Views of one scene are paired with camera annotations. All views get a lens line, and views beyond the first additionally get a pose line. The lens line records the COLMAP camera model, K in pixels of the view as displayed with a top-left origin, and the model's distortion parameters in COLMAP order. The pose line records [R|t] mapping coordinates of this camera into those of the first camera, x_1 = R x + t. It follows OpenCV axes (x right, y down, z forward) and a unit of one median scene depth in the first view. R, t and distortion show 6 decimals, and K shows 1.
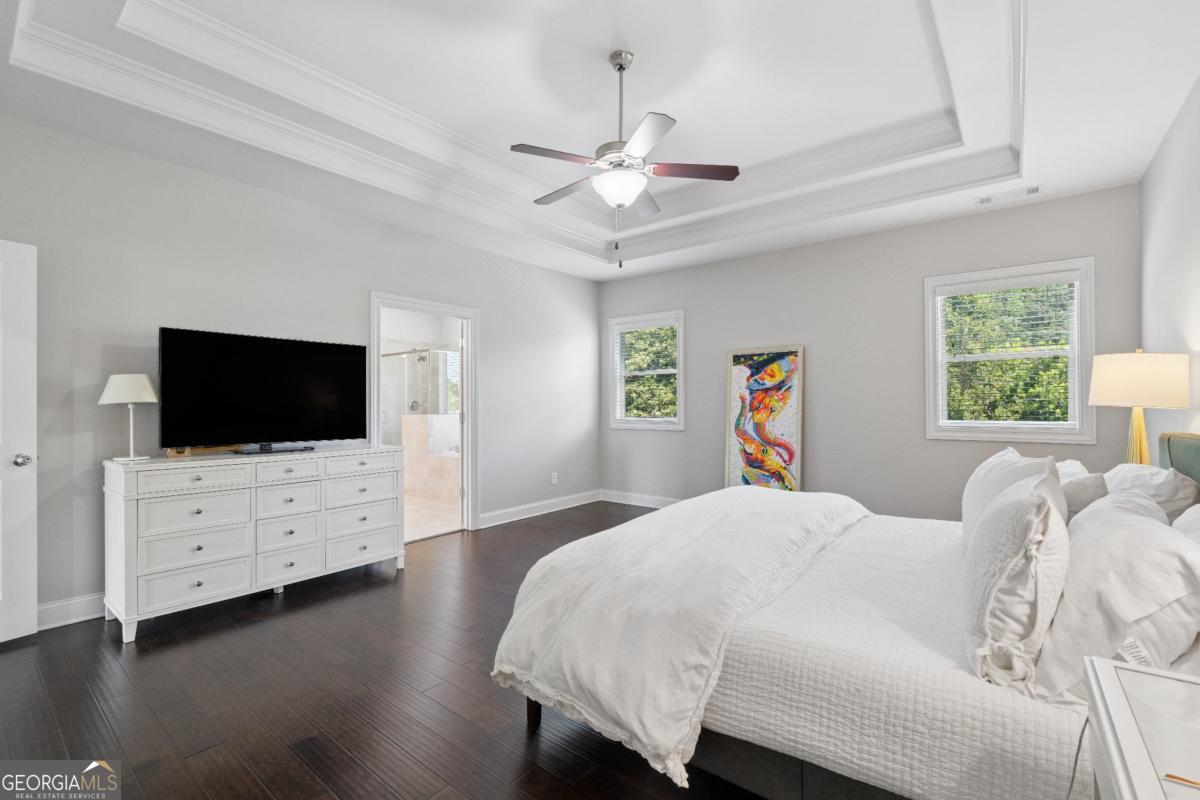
lens RADIAL K [[525.0, 0, 600.0], [0, 525.0, 403.3], [0, 0, 1]] dist [-0.000452, -0.000142]
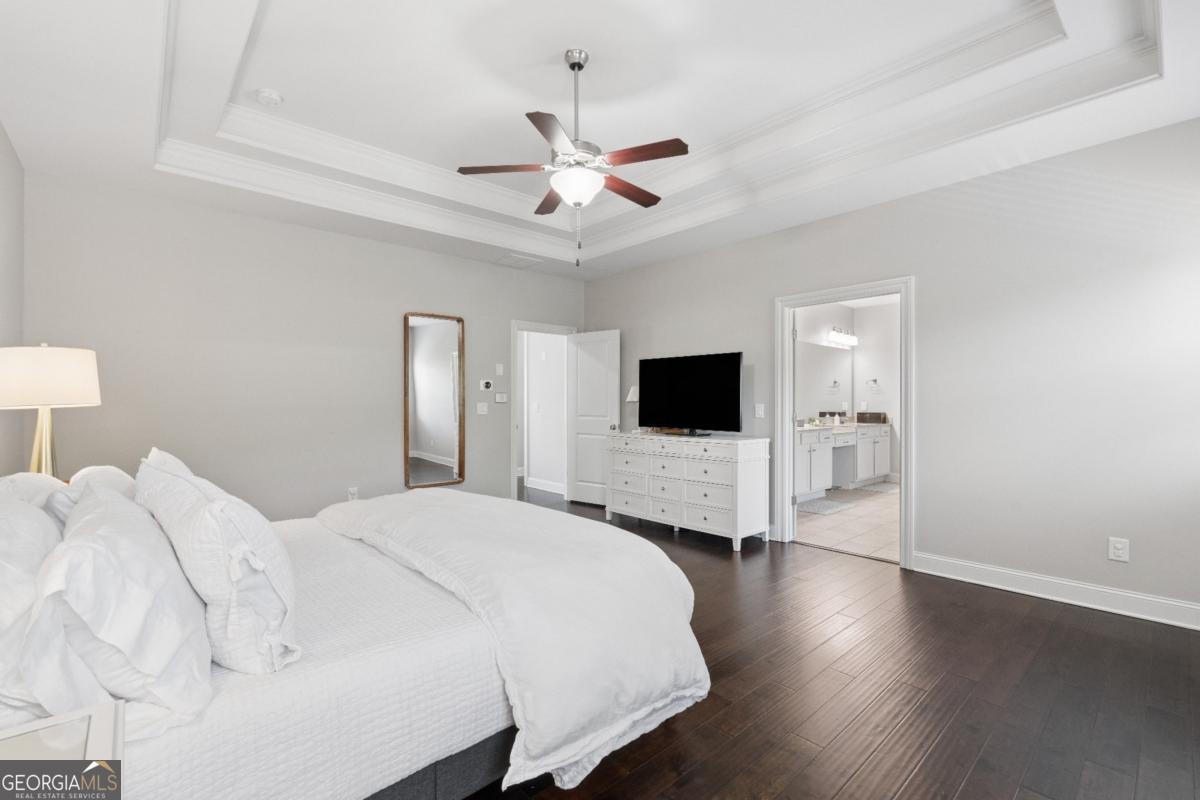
lens RADIAL K [[525.0, 0, 597.2], [0, 525.0, 401.9], [0, 0, 1]] dist [-0.000452, -0.000142]
pose [[-0.156312, 0.001863, -0.987706, 0.798324], [-0.000213, 0.999998, 0.001919, -0.001222], [0.987708, 0.000511, -0.156312, 0.930069]]
